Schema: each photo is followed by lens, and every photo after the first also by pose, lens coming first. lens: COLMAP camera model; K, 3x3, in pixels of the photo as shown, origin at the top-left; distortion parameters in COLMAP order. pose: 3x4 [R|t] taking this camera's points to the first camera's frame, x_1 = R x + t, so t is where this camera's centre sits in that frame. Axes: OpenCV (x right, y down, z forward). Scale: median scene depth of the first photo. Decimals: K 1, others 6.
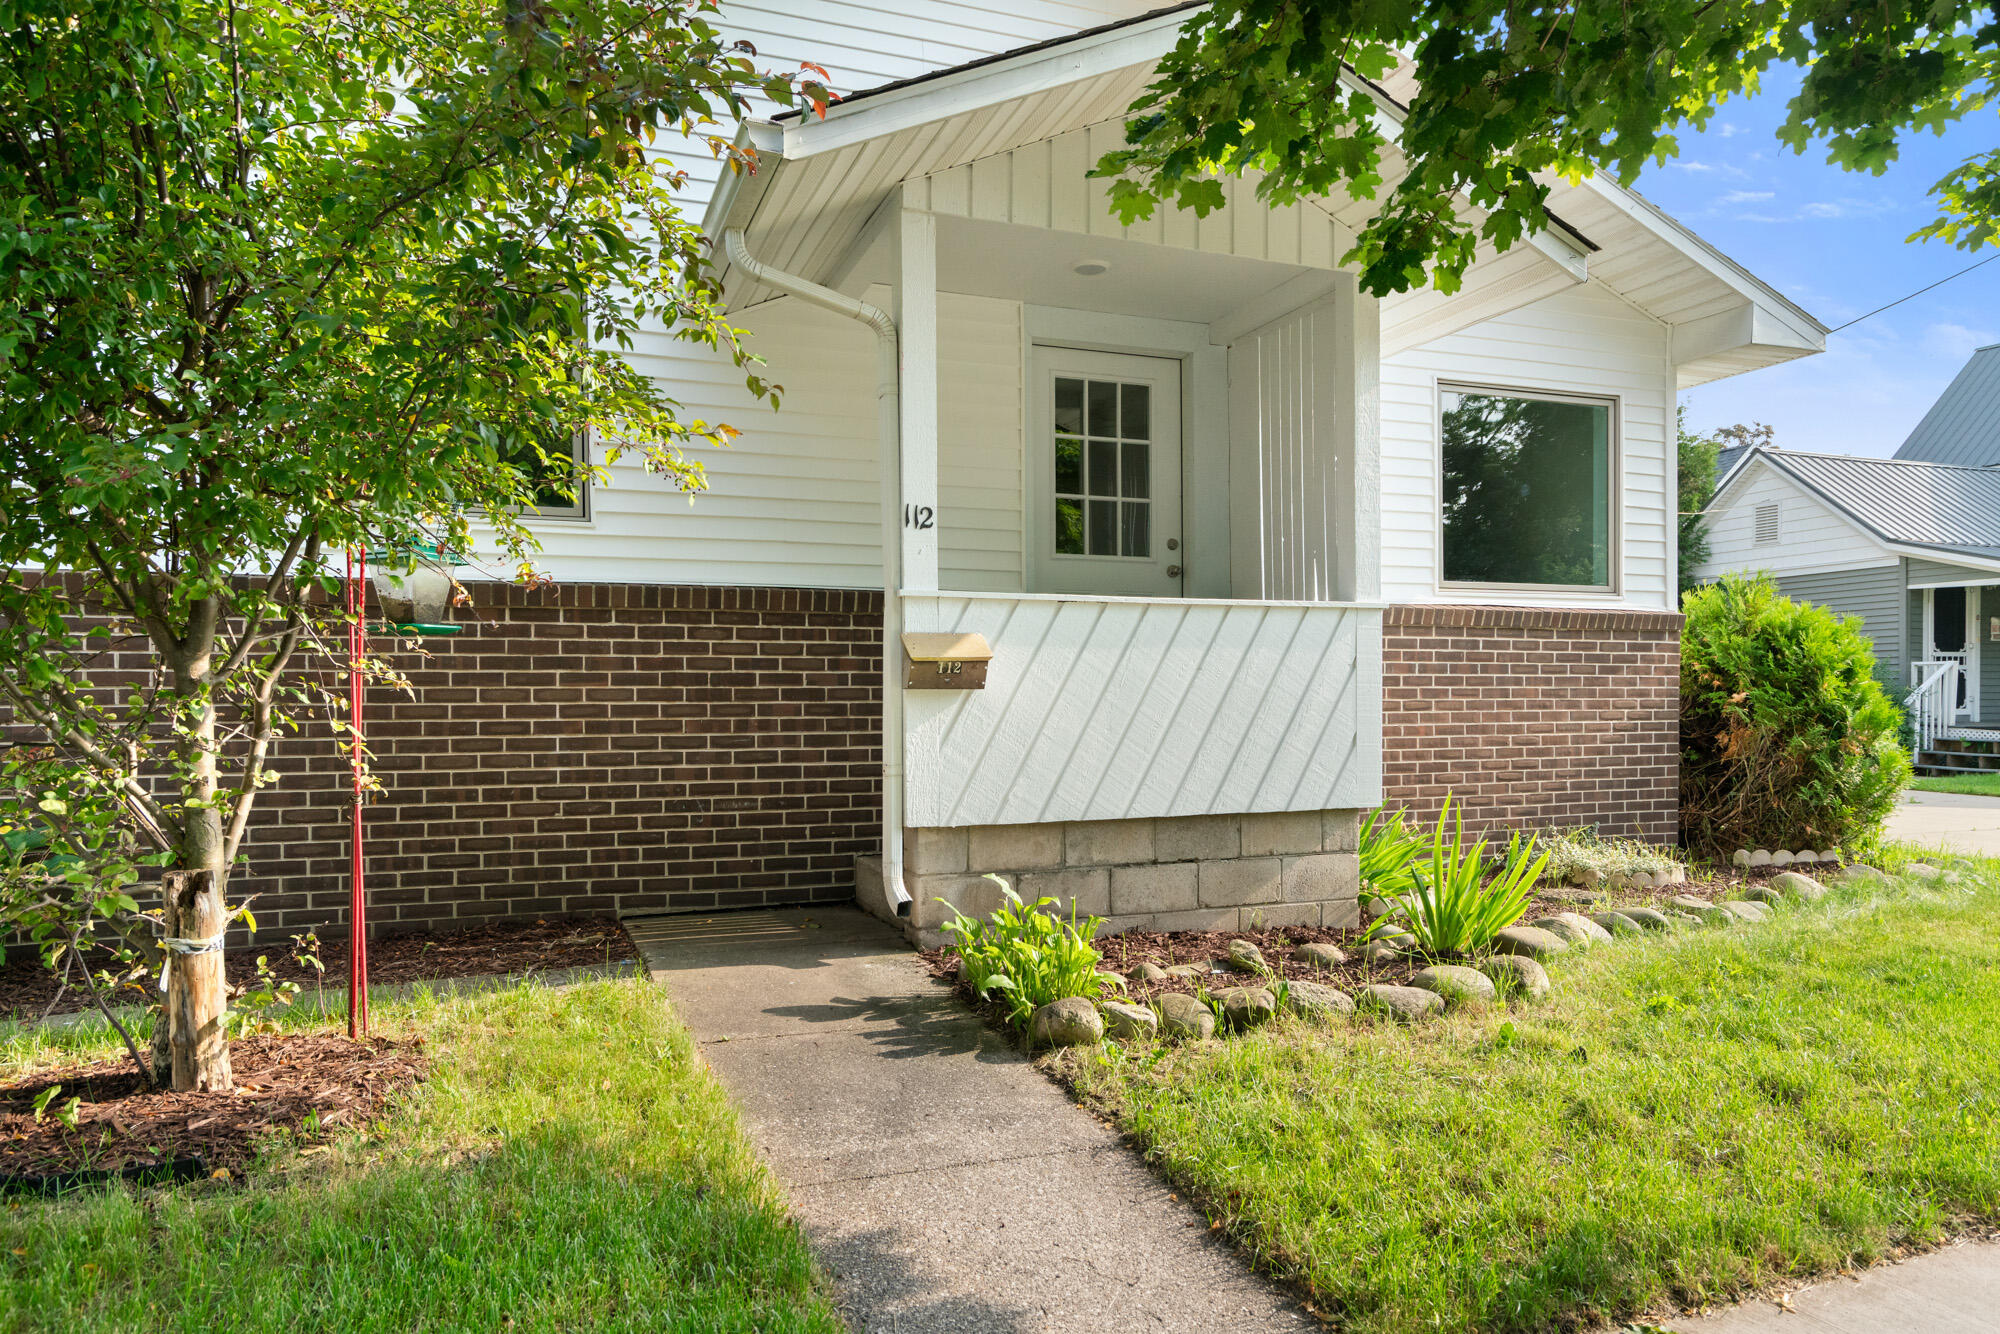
lens RADIAL K [[1347.5, 0, 1004.1], [0, 1347.5, 668.7], [0, 0, 1]] dist [-0.010357, -0.001416]
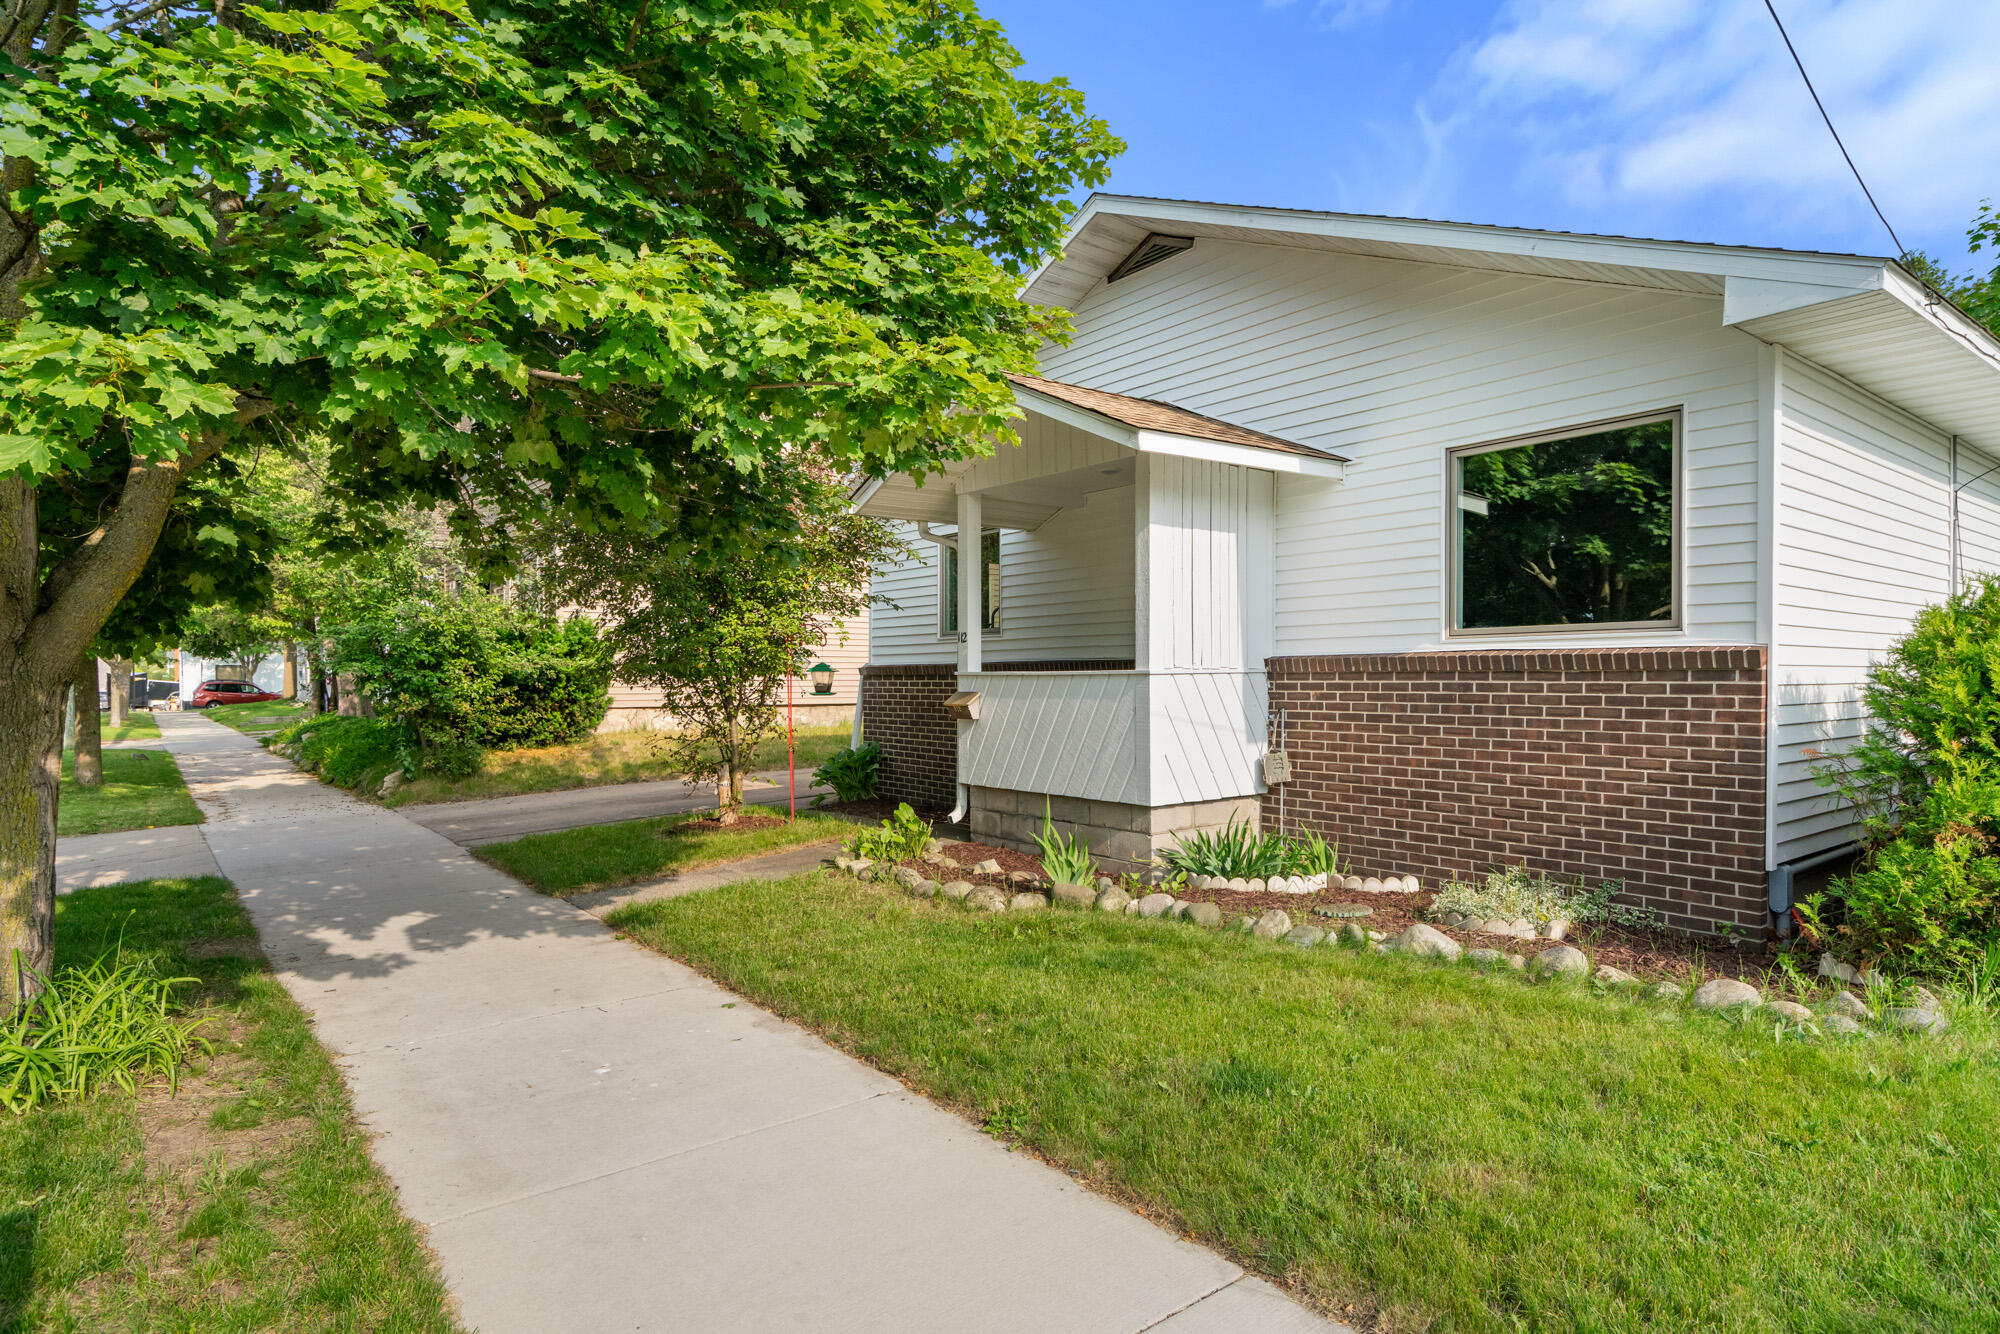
lens RADIAL K [[1082.6, 0, 1002.8], [0, 1082.6, 675.5], [0, 0, 1]] dist [0.000937, 0.000135]
pose [[0.306815, -0.002420, -0.951766, 1.060878], [0.009575, 0.999954, 0.000544, -0.031344], [0.951721, -0.009280, 0.306824, 0.375488]]
